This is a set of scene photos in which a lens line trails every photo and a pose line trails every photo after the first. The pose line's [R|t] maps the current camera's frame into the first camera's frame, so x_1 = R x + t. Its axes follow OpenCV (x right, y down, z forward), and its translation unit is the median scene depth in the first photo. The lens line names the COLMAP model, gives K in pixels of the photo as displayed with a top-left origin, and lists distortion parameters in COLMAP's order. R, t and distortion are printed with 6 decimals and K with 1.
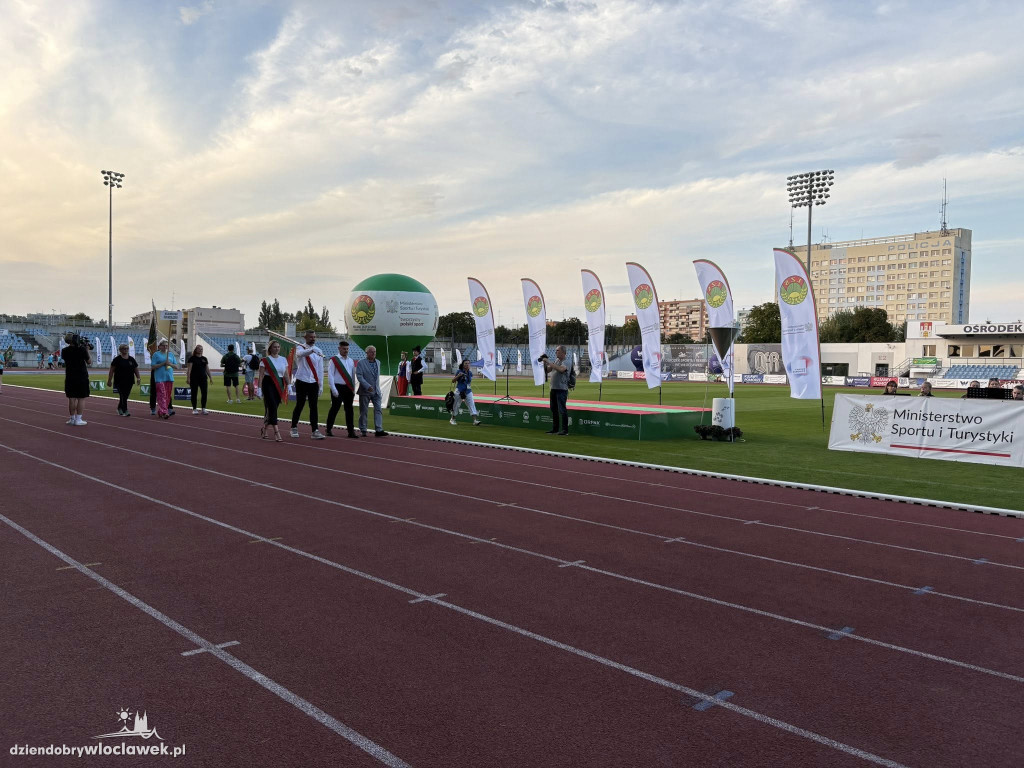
lens RADIAL K [[772.7, 0, 525.5], [0, 772.7, 384.0], [0, 0, 1]] dist [0.050736, -0.060753]
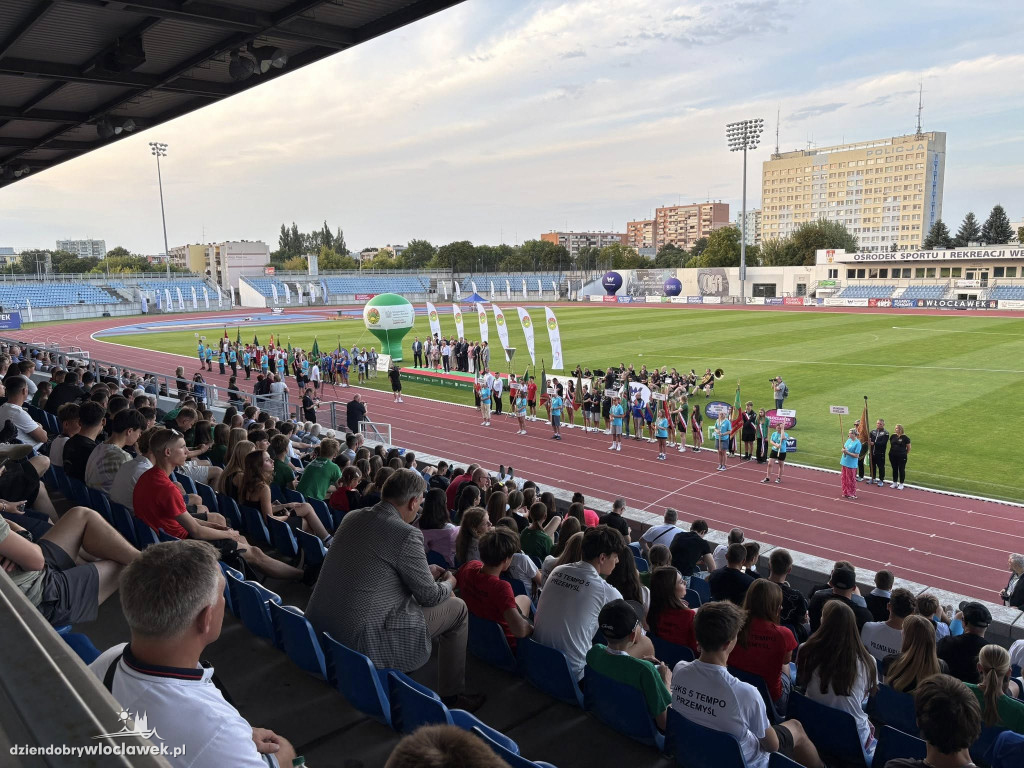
lens RADIAL K [[772.8, 0, 516.2], [0, 772.8, 371.4], [0, 0, 1]] dist [0.062861, -0.060216]
pose [[0.998560, -0.037058, -0.038801, 0.053336], [0.041115, 0.993126, 0.109596, -0.039825], [0.034473, -0.111033, 0.993219, -0.226089]]
